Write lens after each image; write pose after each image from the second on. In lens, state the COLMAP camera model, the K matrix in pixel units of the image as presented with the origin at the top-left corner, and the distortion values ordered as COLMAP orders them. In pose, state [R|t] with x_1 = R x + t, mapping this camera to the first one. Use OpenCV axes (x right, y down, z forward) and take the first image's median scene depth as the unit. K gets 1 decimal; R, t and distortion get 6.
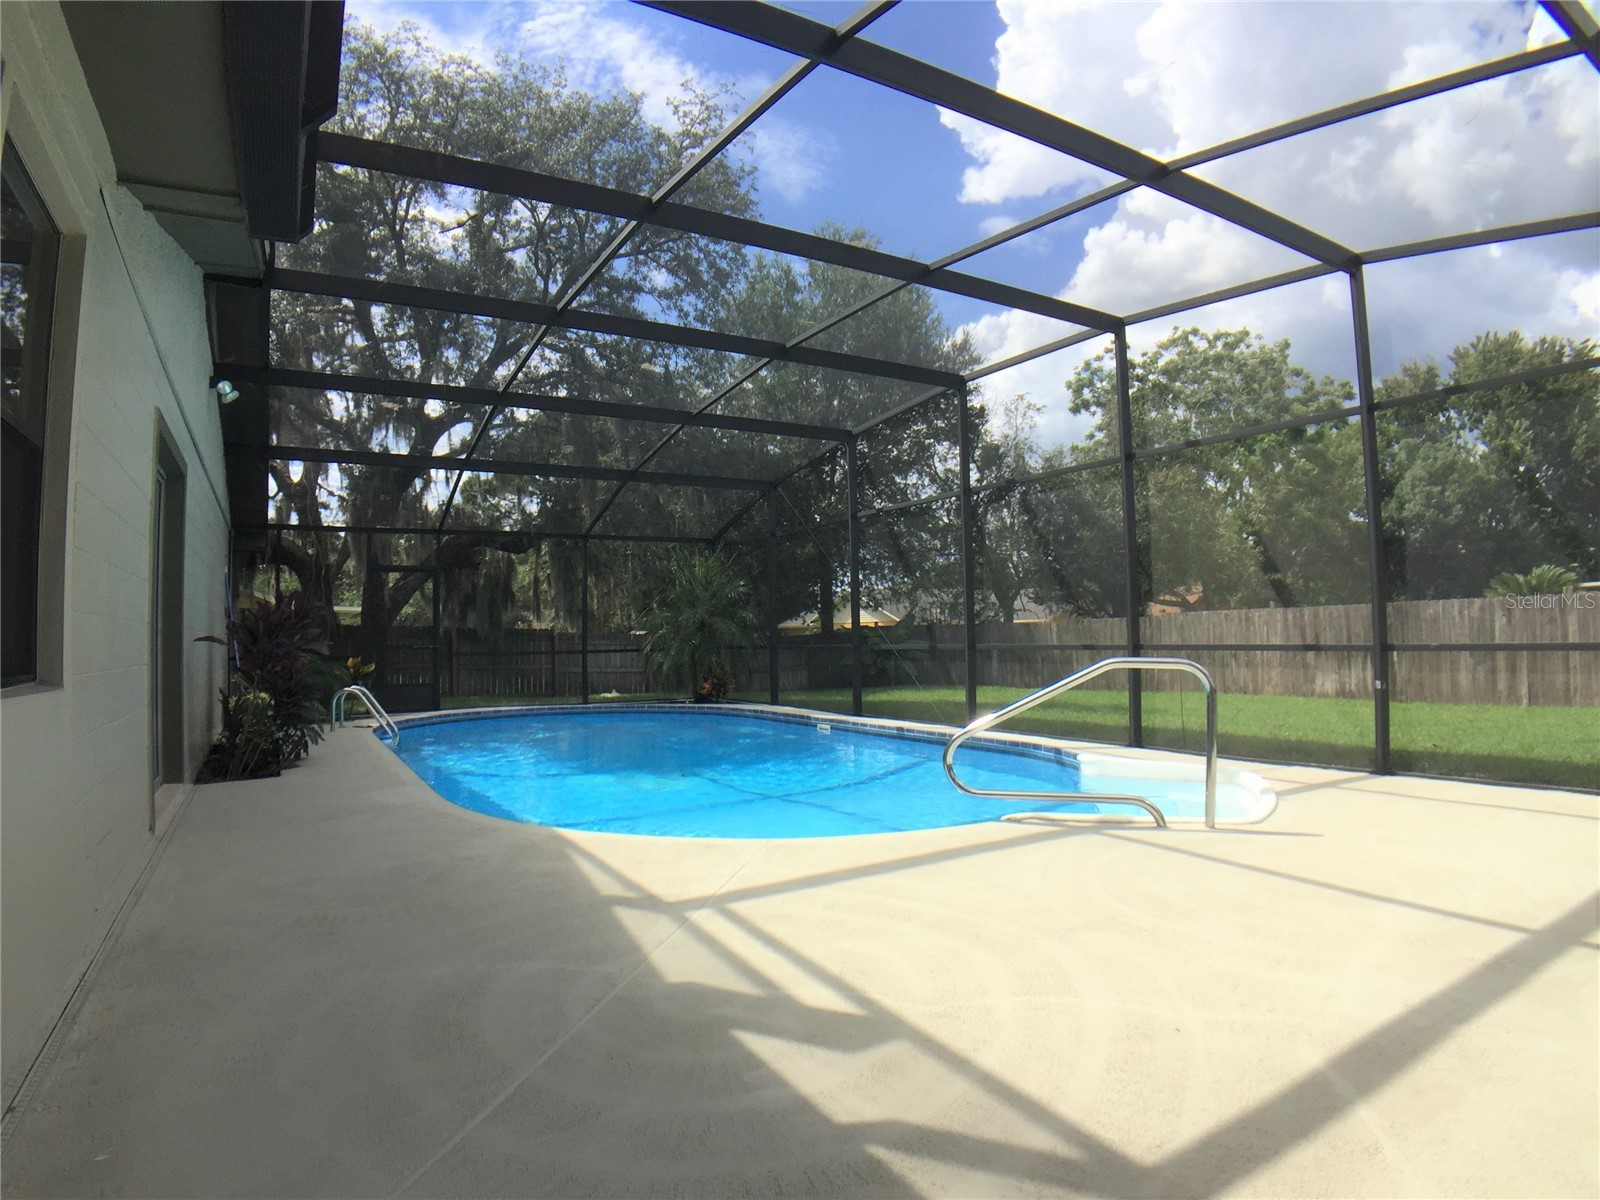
lens RADIAL K [[889.3, 0, 781.7], [0, 889.3, 599.5], [0, 0, 1]] dist [-0.130449, 0.018992]
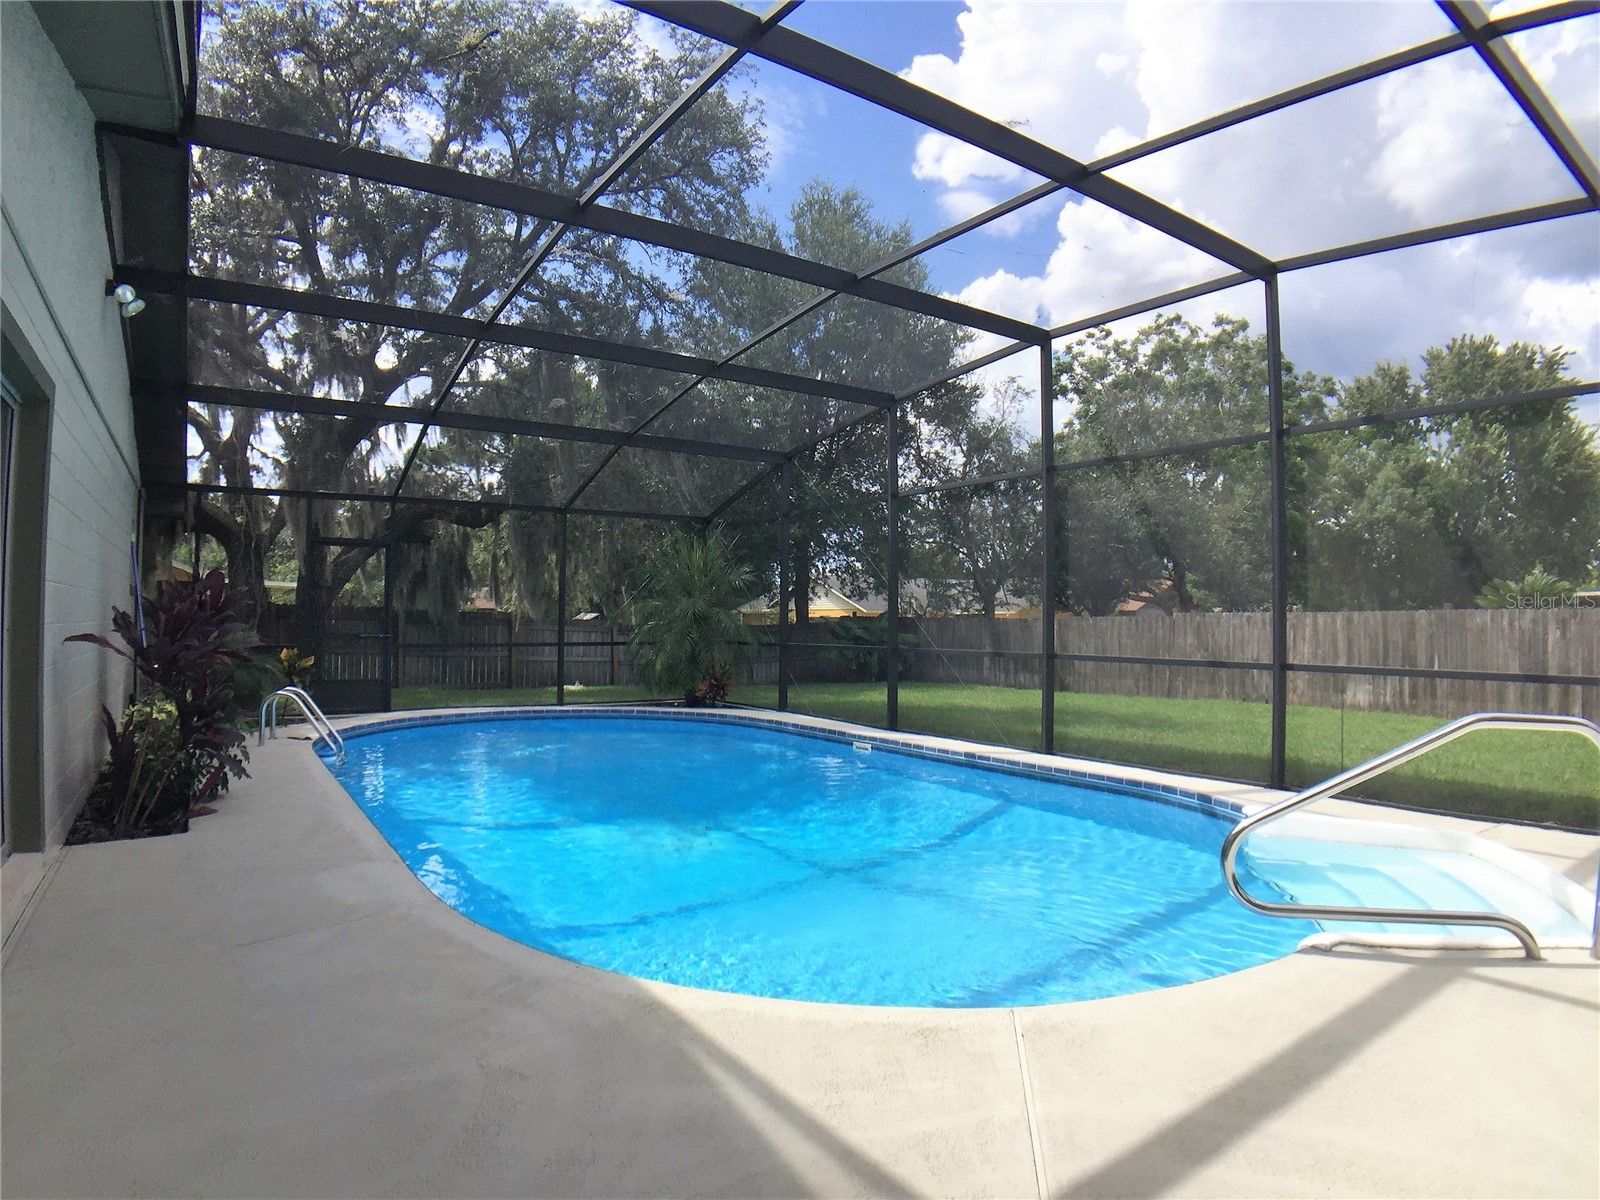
lens RADIAL K [[883.6, 0, 755.7], [0, 883.6, 599.3], [0, 0, 1]] dist [-0.126459, 0.015068]
pose [[0.998667, 0.026053, 0.044557, -0.054724], [-0.026930, 0.999453, 0.019190, -0.004592], [-0.044033, -0.020364, 0.998823, 0.104618]]
